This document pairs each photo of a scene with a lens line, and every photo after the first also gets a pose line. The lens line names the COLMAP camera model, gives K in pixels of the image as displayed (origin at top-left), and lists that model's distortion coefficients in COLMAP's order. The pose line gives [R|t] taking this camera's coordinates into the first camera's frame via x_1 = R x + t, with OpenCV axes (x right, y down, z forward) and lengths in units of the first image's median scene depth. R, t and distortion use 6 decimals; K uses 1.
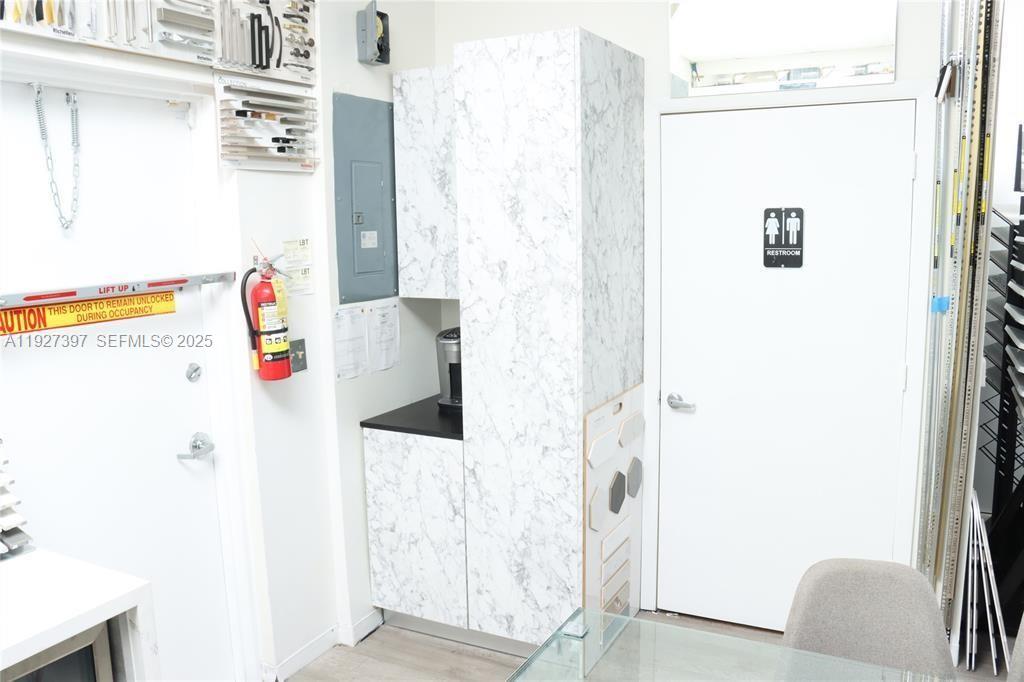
lens RADIAL K [[837.5, 0, 511.1], [0, 837.5, 341.6], [0, 0, 1]] dist [-0.085932, -0.001377]
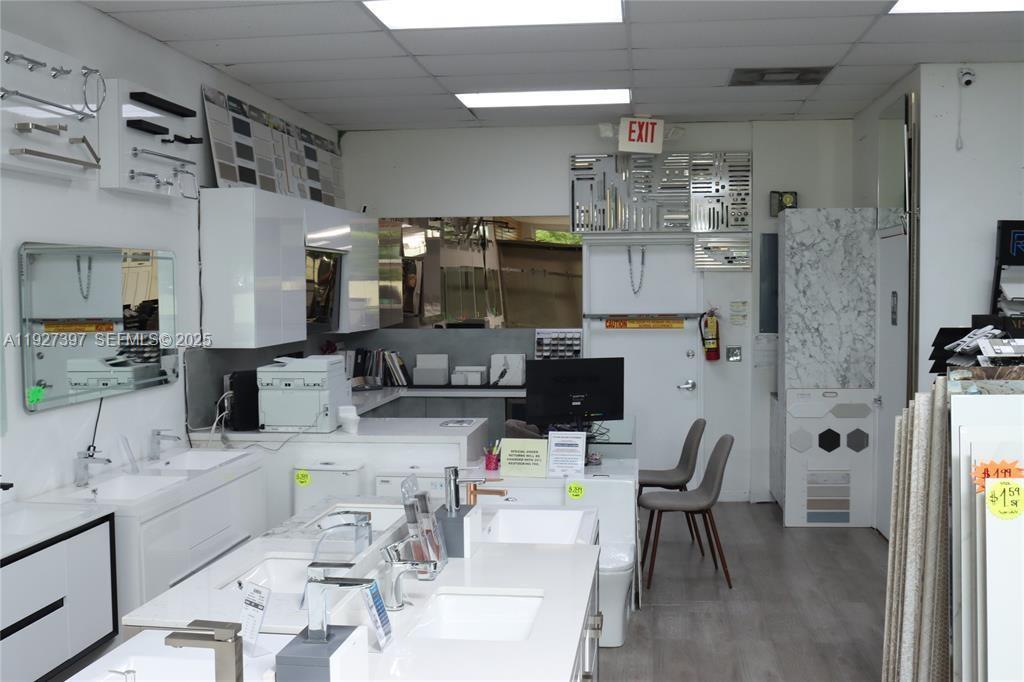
lens RADIAL K [[1141.8, 0, 511.9], [0, 1141.8, 341.3], [0, 0, 1]] dist [-0.001379, 0.000000]
pose [[0.347882, 0.060053, -0.935613, 2.535994], [-0.140206, 0.990057, 0.011416, 0.034792], [0.926995, 0.127207, 0.352842, -0.659643]]
